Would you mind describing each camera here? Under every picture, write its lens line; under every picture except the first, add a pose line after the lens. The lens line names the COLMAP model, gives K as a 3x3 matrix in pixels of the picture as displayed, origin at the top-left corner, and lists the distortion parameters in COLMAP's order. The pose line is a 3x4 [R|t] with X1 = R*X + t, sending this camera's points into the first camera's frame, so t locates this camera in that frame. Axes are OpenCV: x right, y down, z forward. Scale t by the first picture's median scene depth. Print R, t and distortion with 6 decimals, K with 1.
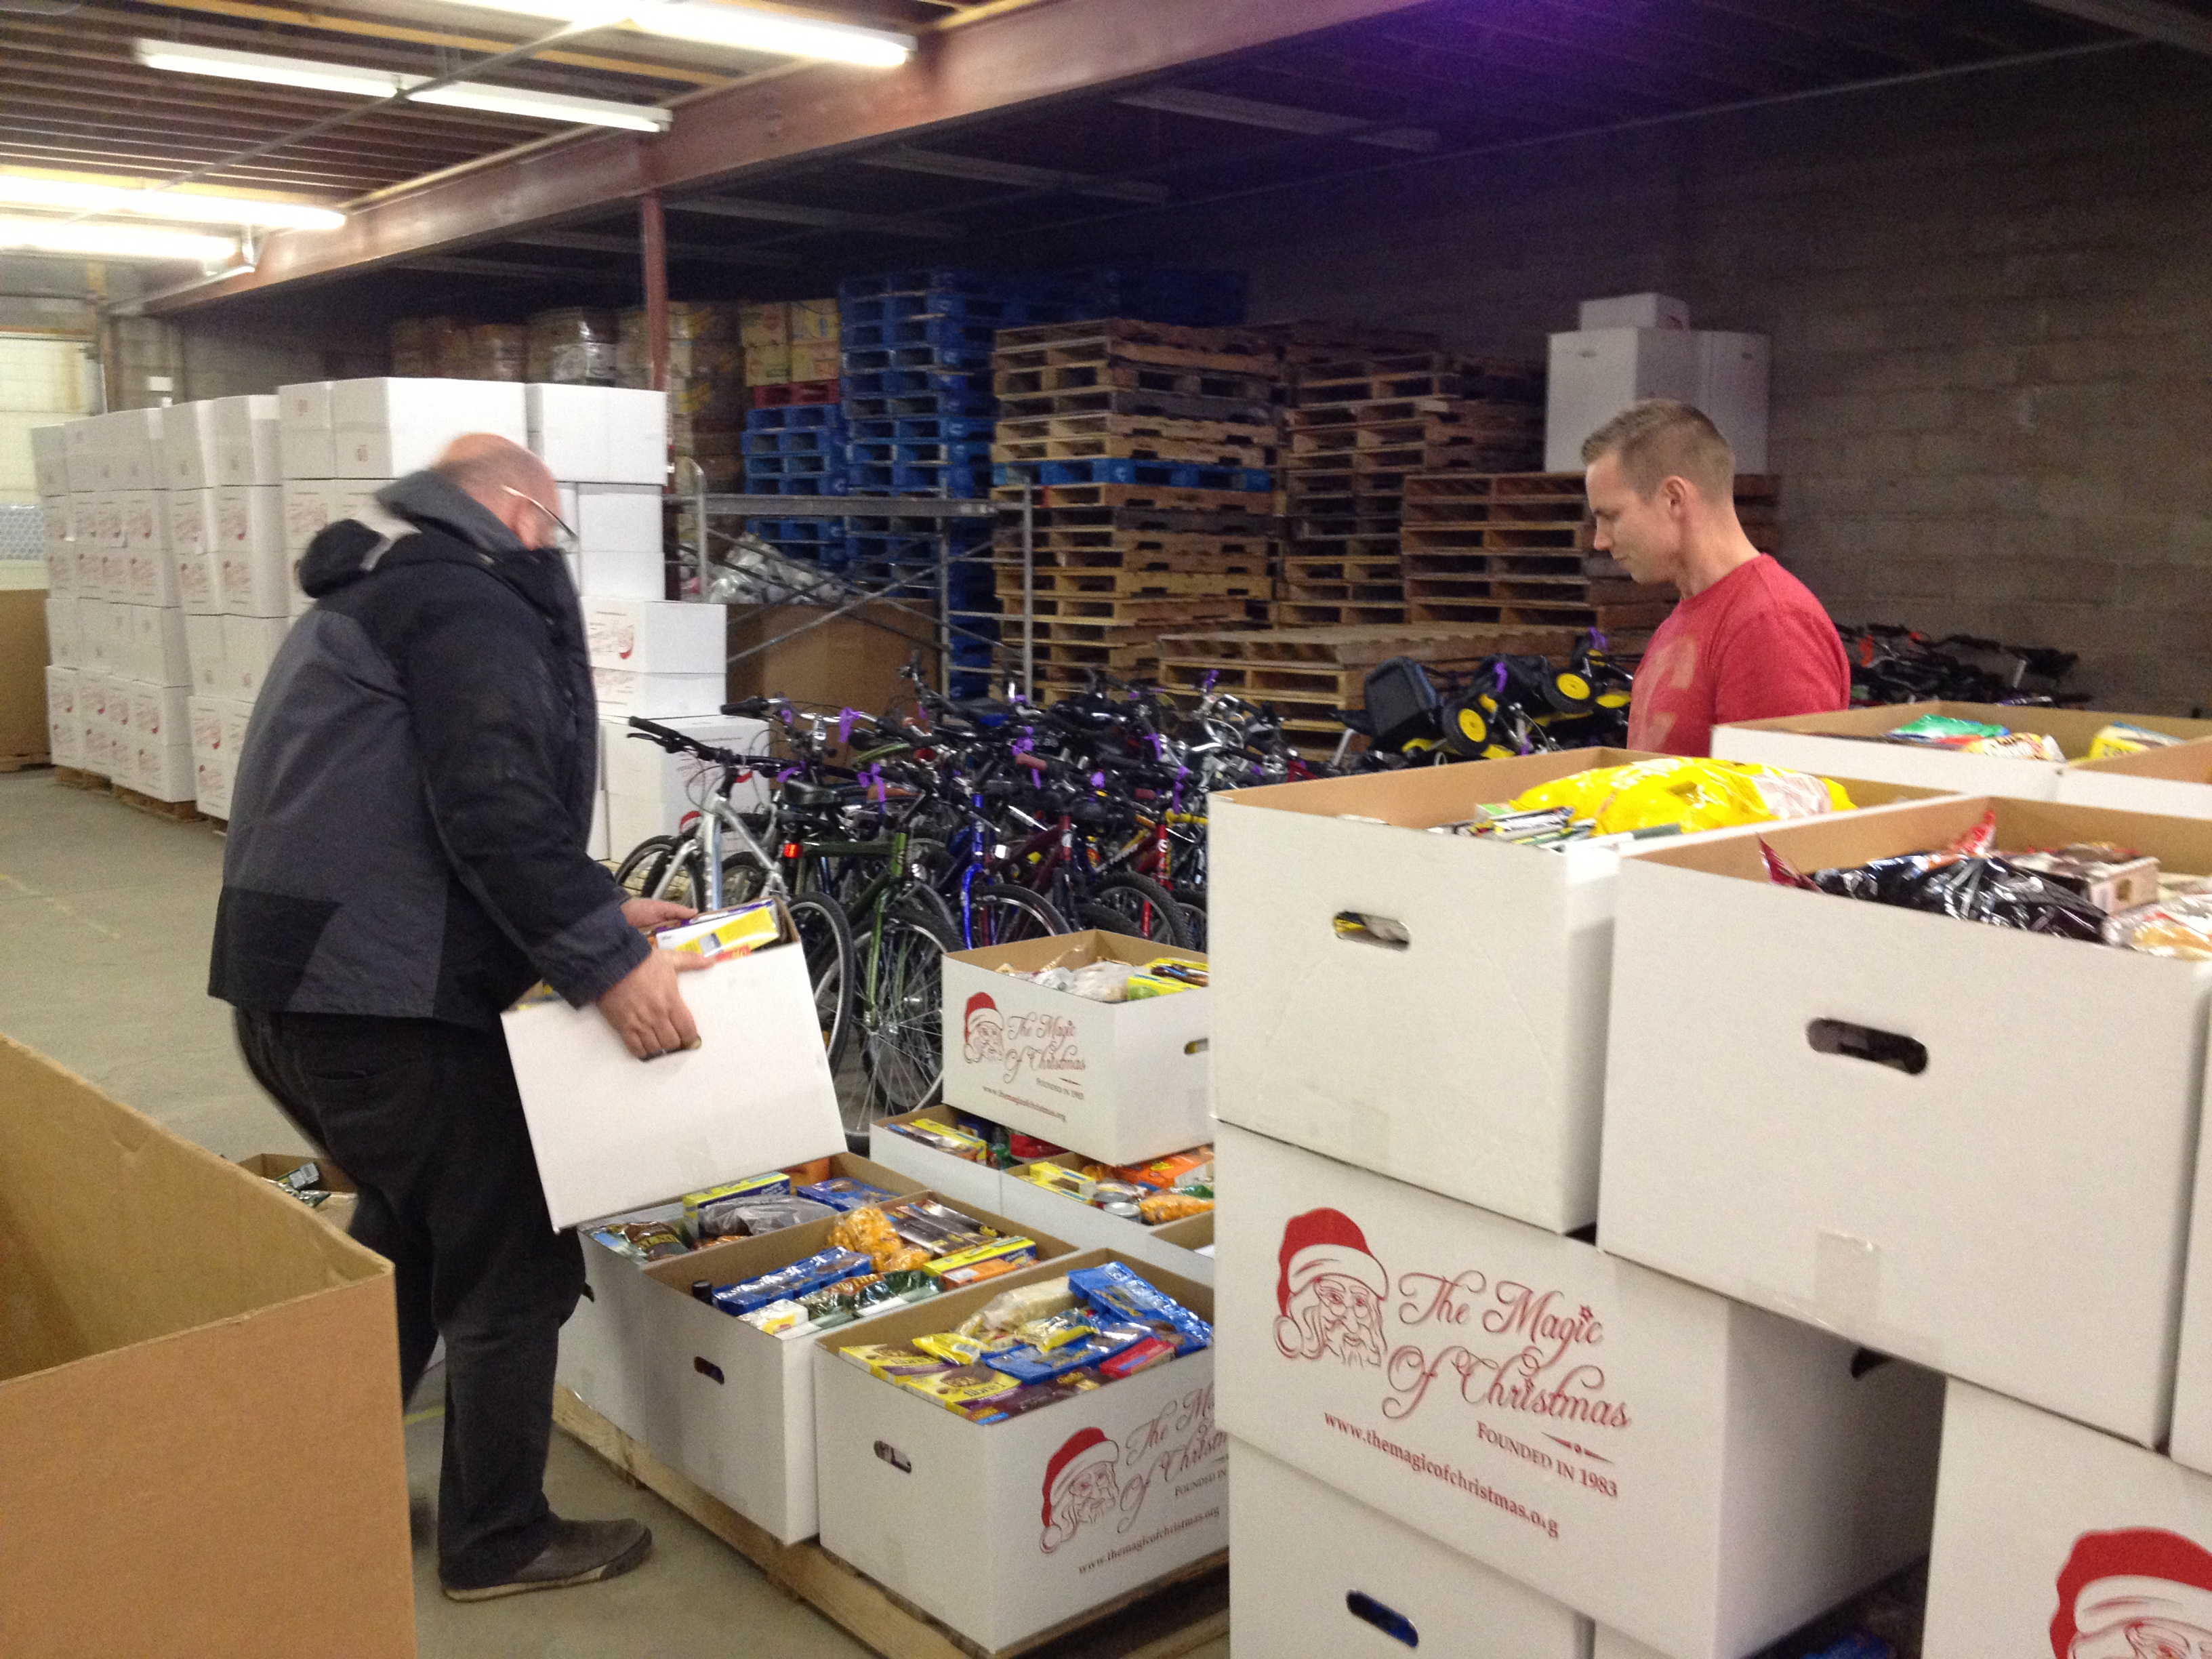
lens RADIAL K [[2057.1, 0, 1109.0], [0, 2057.1, 821.3], [0, 0, 1]] dist [0.155819, -0.337628]
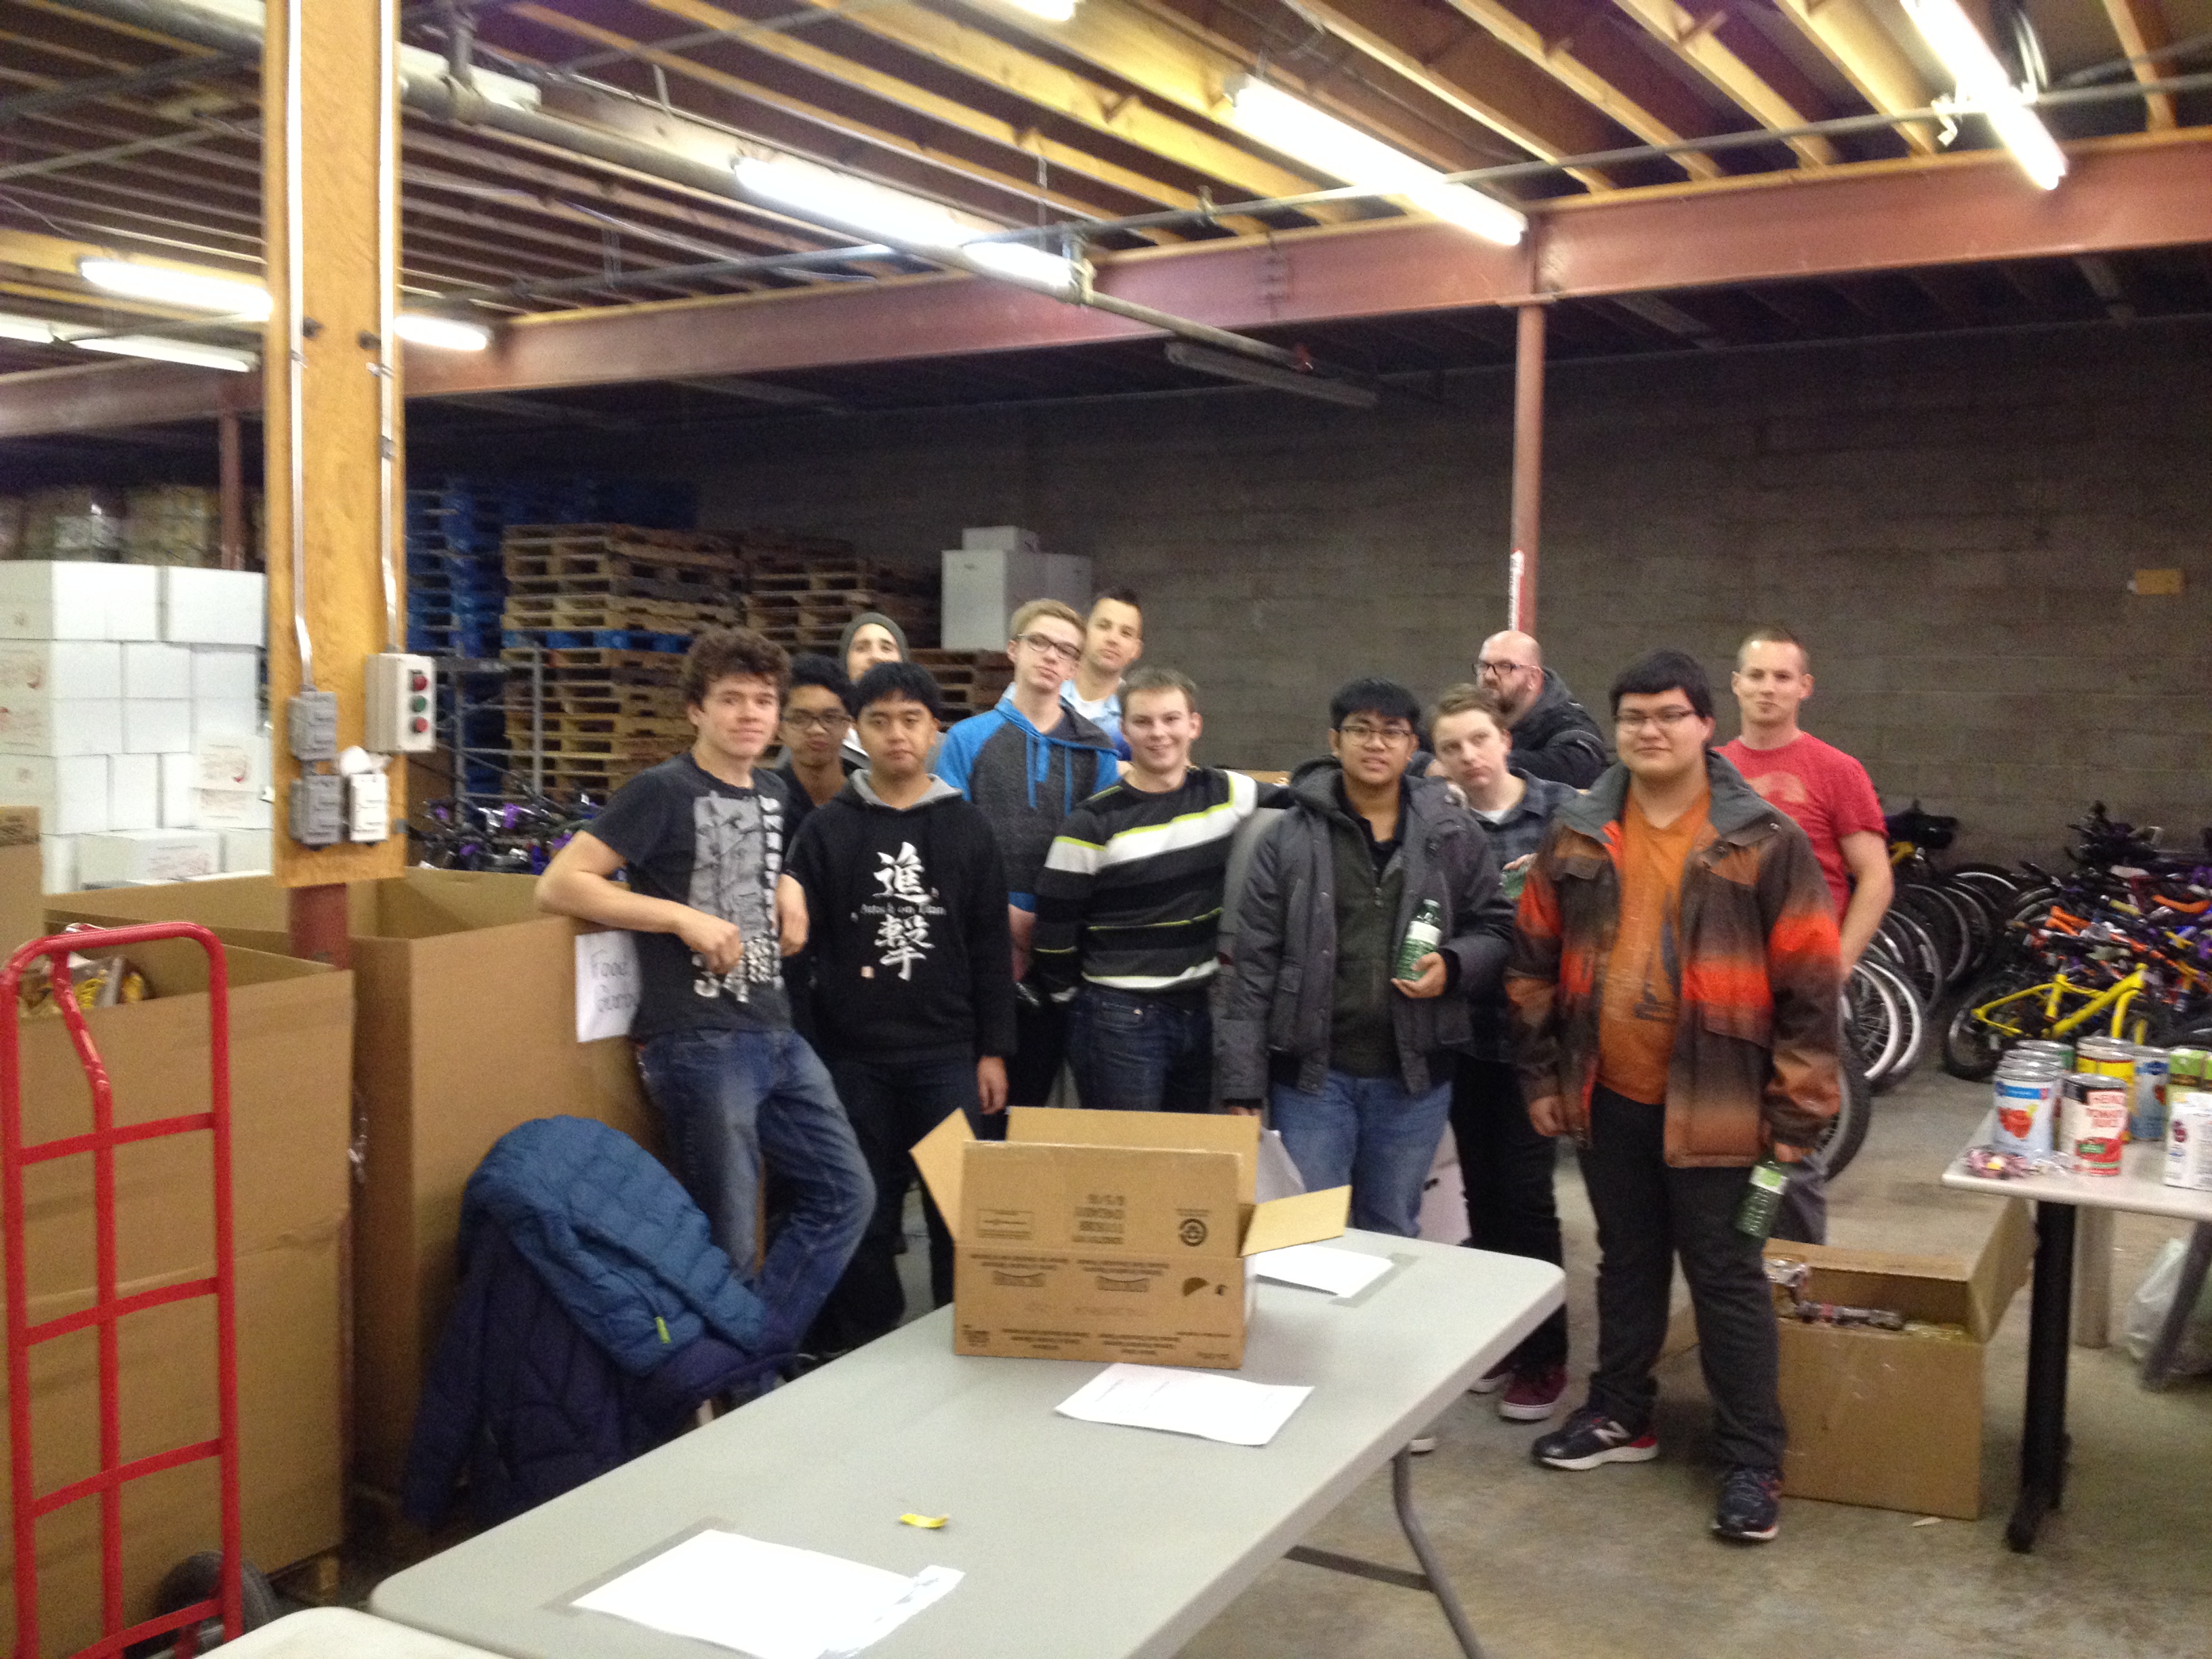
lens RADIAL K [[2098.1, 0, 1117.8], [0, 2098.1, 813.2], [0, 0, 1]] dist [0.144013, -0.323302]
pose [[0.950694, -0.007735, 0.310033, -0.104813], [0.032300, 0.996722, -0.074181, 0.044317], [-0.308443, 0.080537, 0.947827, -0.324594]]
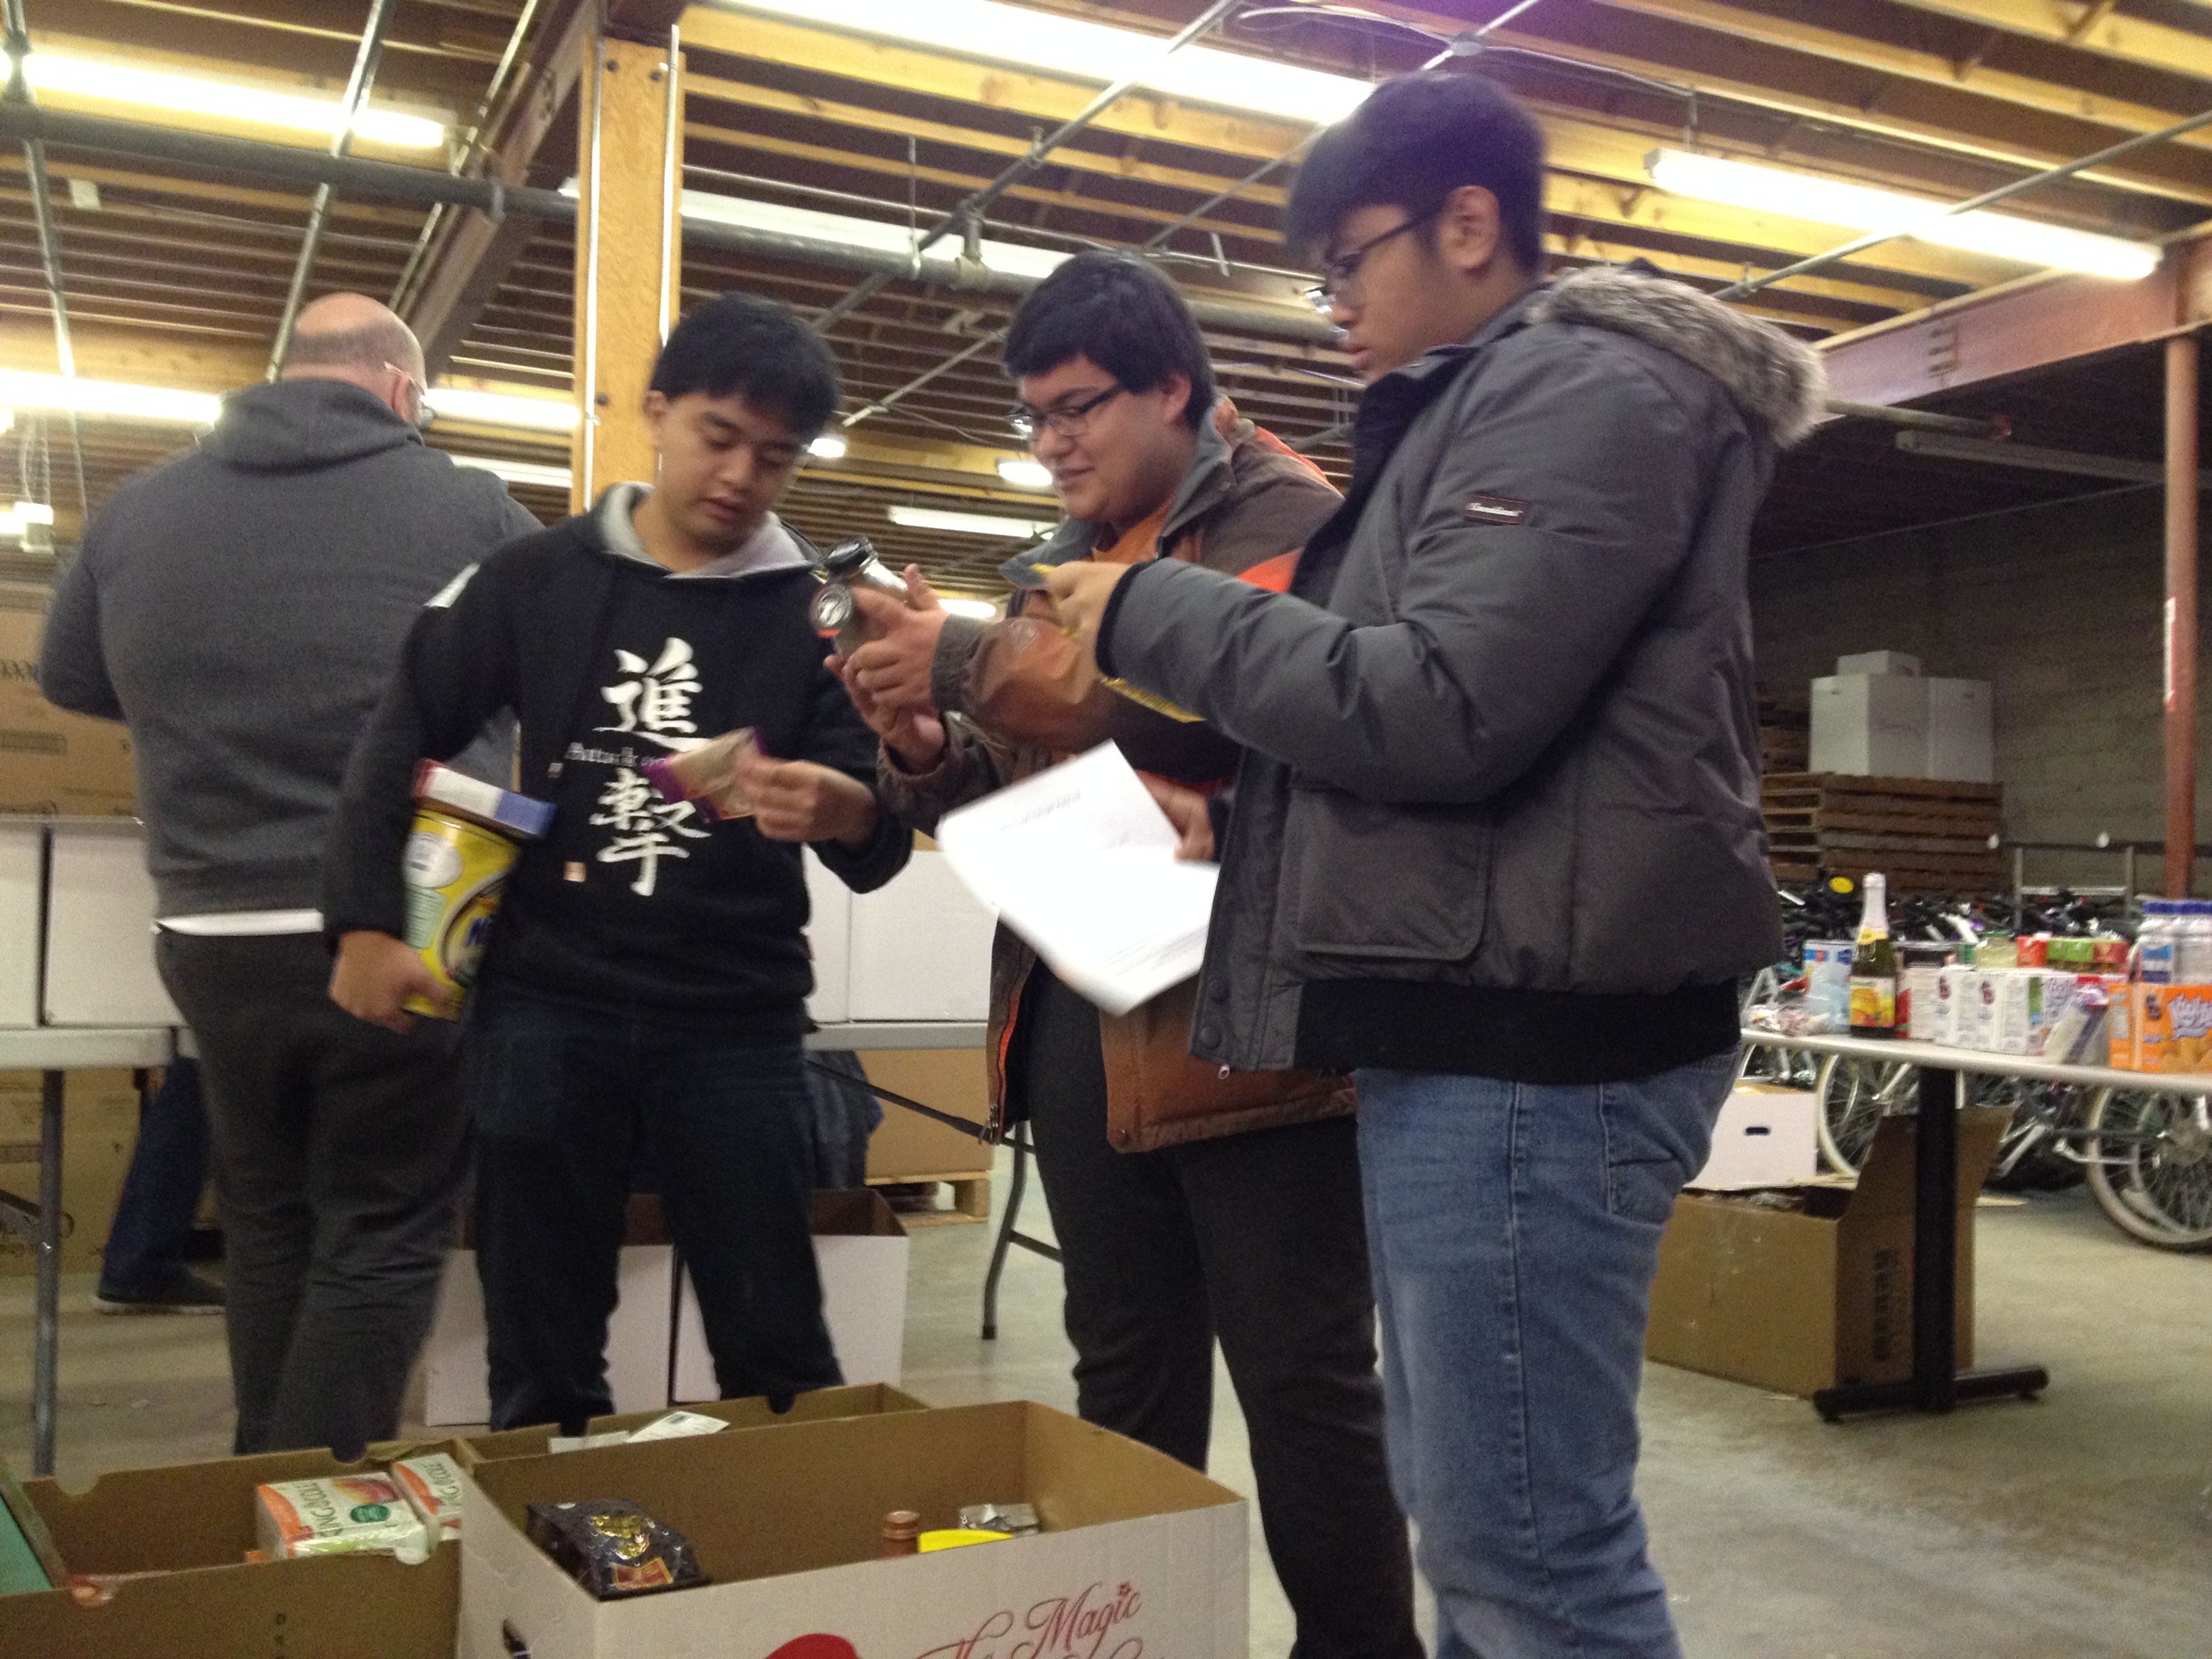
lens RADIAL K [[2145.2, 0, 1140.2], [0, 2145.2, 824.1], [0, 0, 1]] dist [0.147521, -0.339615]
pose [[0.961316, 0.016485, -0.274954, 0.166543], [-0.066124, 0.982830, -0.172260, 0.127082], [0.267393, 0.183777, 0.945900, -0.425413]]
